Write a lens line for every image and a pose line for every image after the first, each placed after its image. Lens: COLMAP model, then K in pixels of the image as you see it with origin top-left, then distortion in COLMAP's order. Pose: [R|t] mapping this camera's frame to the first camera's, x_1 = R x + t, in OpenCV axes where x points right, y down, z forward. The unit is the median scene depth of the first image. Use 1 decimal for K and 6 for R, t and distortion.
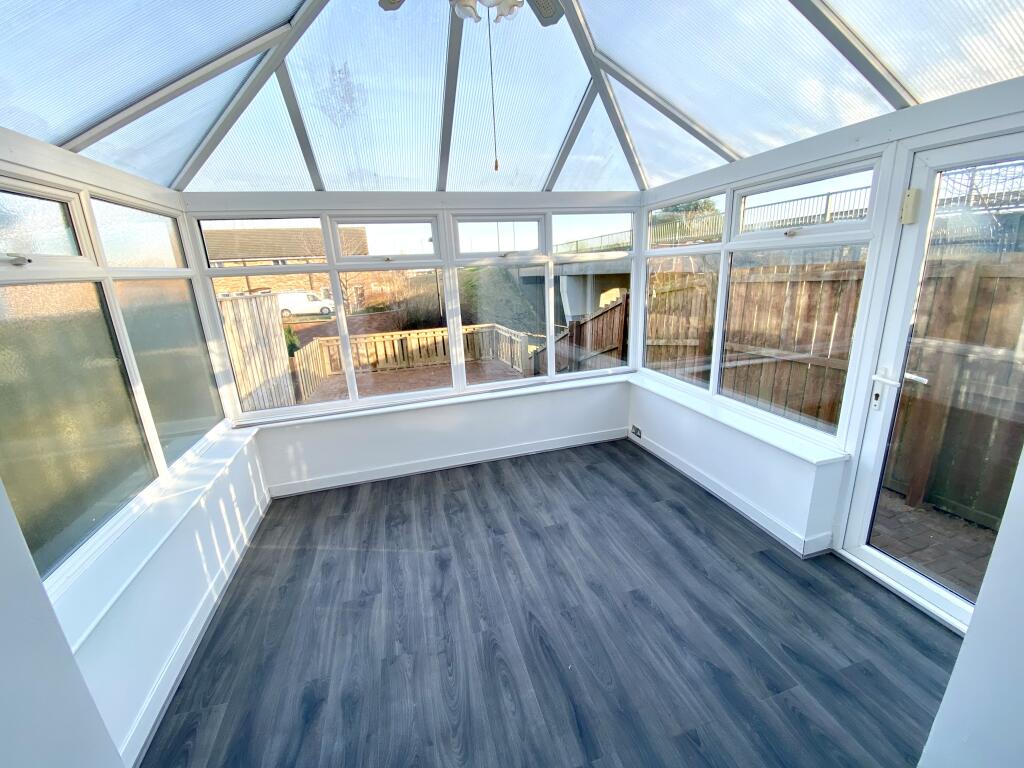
lens RADIAL K [[415.2, 0, 512.0], [0, 415.2, 384.0], [0, 0, 1]] dist [0.042378, -0.035113]
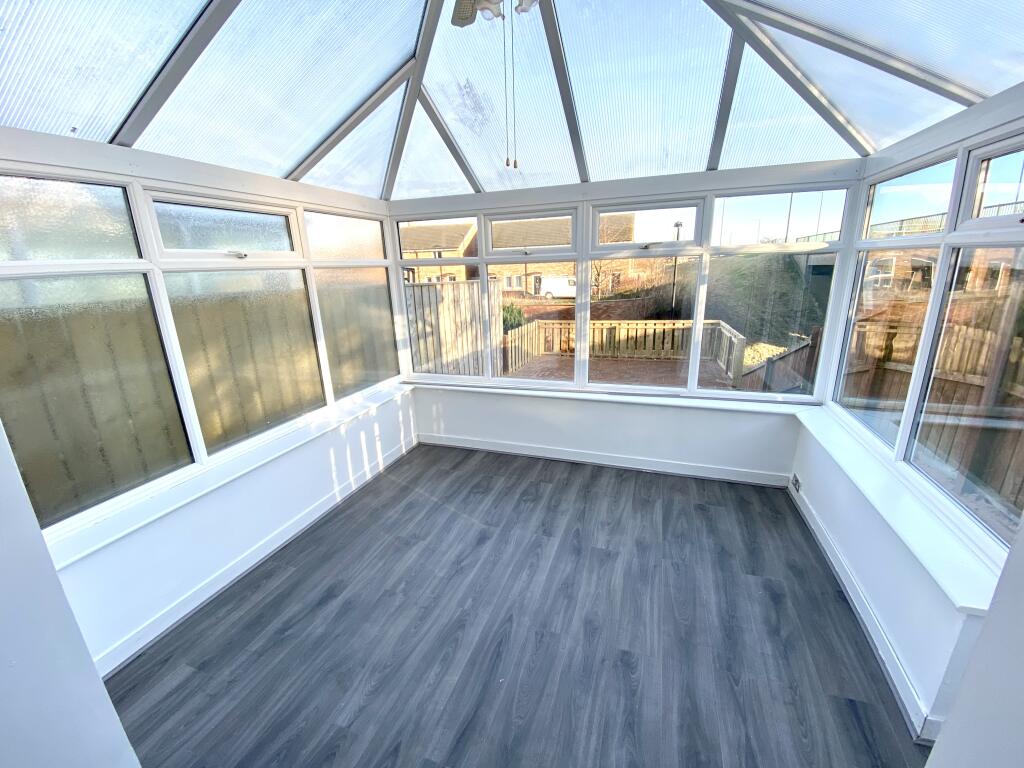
lens RADIAL K [[415.2, 0, 512.0], [0, 415.2, 384.0], [0, 0, 1]] dist [0.042378, -0.035113]
pose [[0.820270, 0.177802, -0.543639, 0.333630], [-0.161137, 0.983795, 0.078627, -0.049936], [0.548809, 0.023105, 0.835628, 0.107577]]
